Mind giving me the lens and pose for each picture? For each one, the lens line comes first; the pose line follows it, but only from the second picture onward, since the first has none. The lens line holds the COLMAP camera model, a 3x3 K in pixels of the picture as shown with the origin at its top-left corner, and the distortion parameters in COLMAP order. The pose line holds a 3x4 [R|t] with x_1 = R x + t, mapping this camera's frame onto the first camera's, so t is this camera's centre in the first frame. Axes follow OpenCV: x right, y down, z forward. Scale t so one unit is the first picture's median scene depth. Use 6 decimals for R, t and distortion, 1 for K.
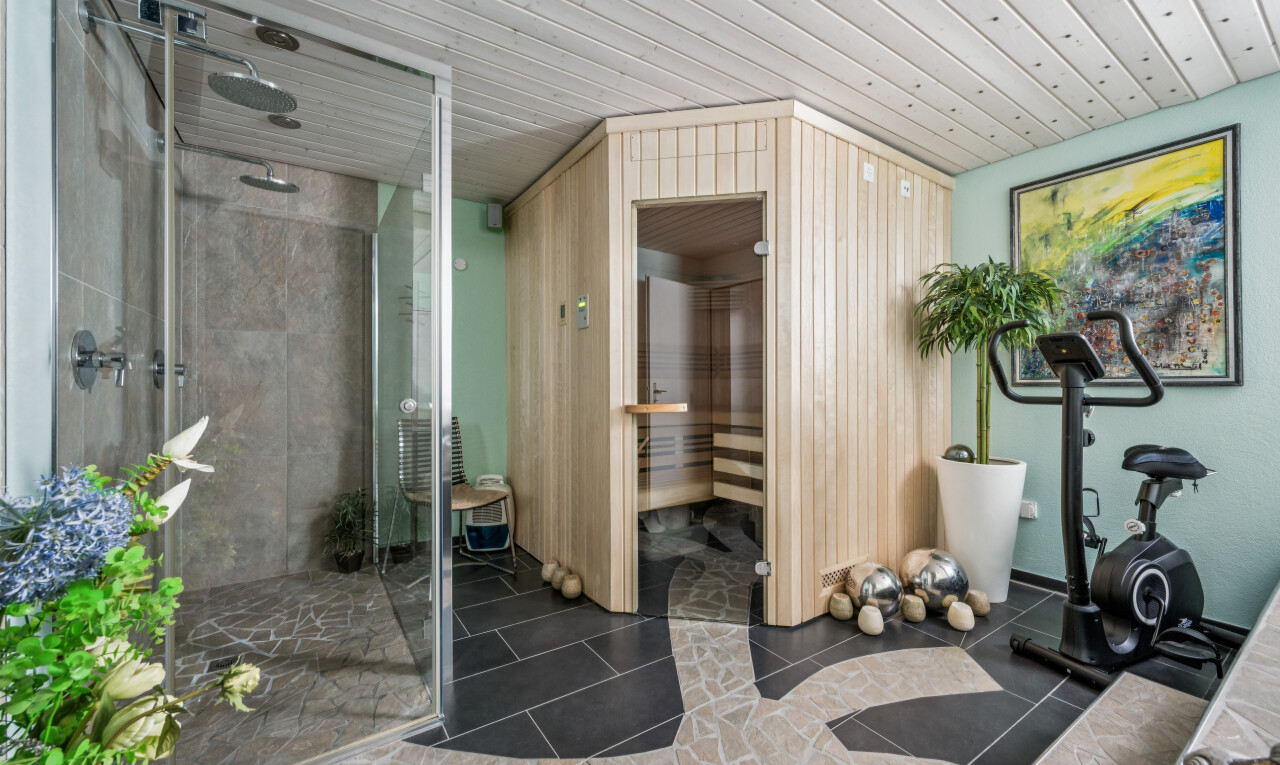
lens RADIAL K [[503.4, 0, 644.1], [0, 503.4, 382.1], [0, 0, 1]] dist [-0.000606, -0.000032]
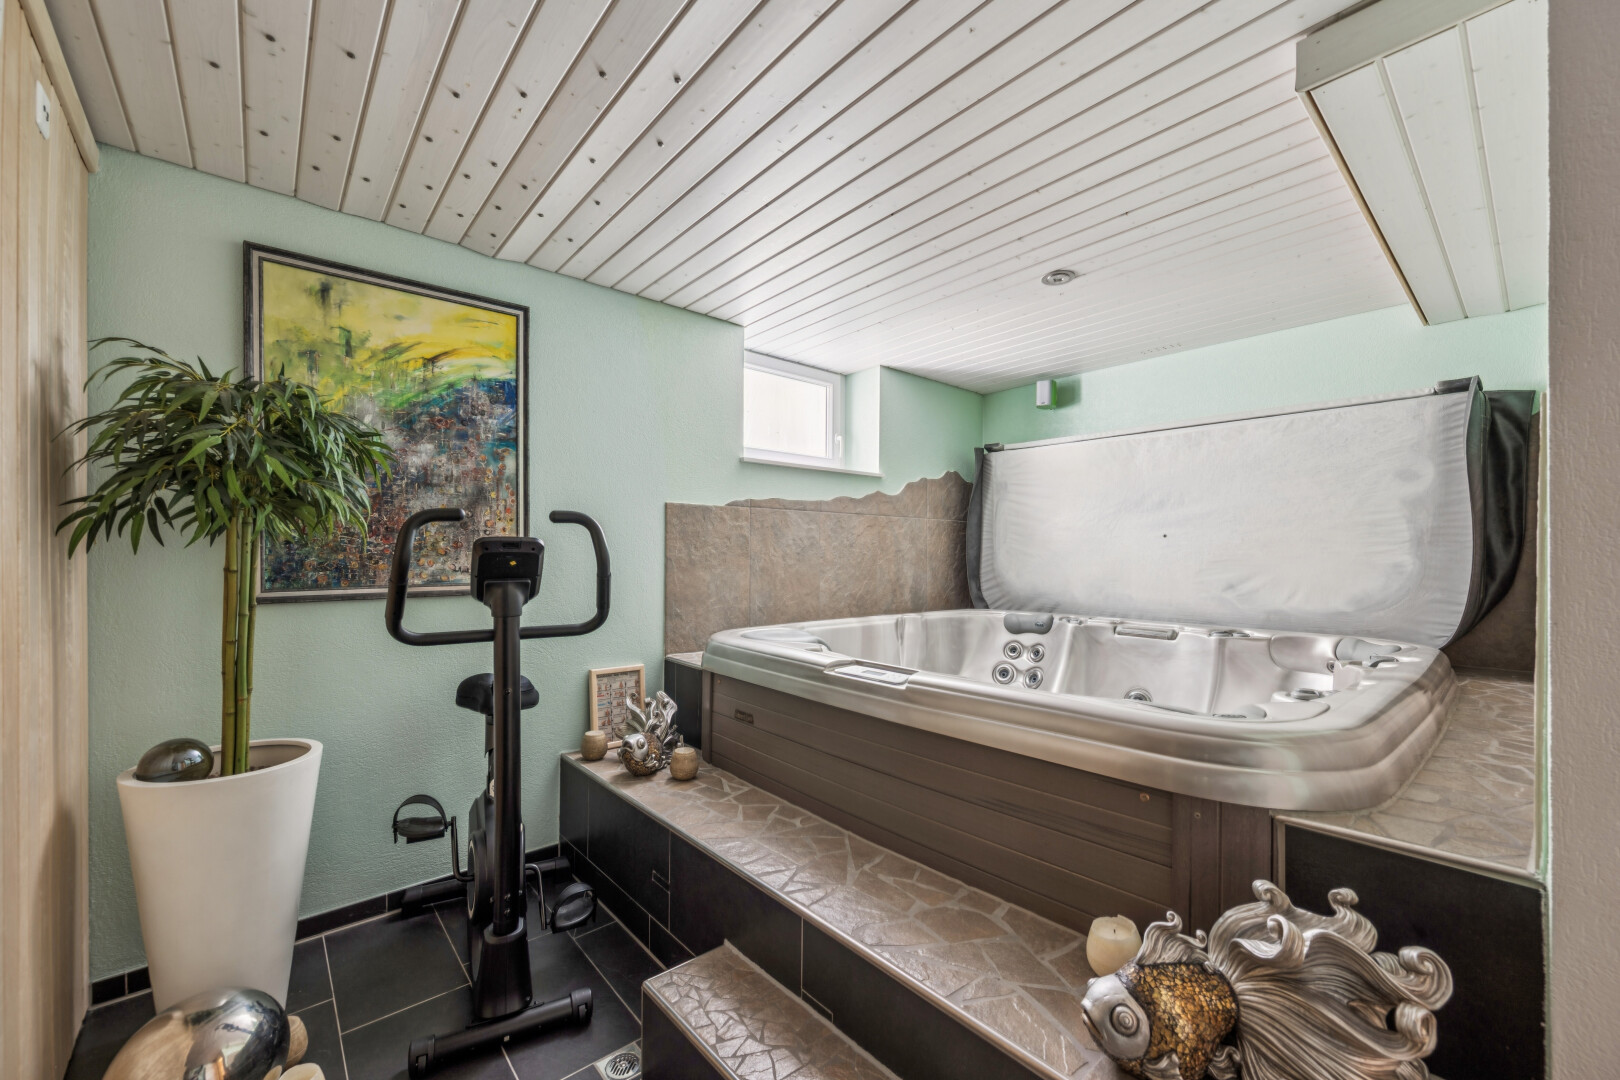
lens RADIAL K [[652.3, 0, 818.4], [0, 652.3, 553.0], [0, 0, 1]] dist [0.000306, -0.000225]
pose [[-0.137047, 0.001203, 0.990564, -0.064480], [-0.003028, 0.999994, -0.001633, -0.057034], [-0.990560, -0.003224, -0.137042, 0.562705]]
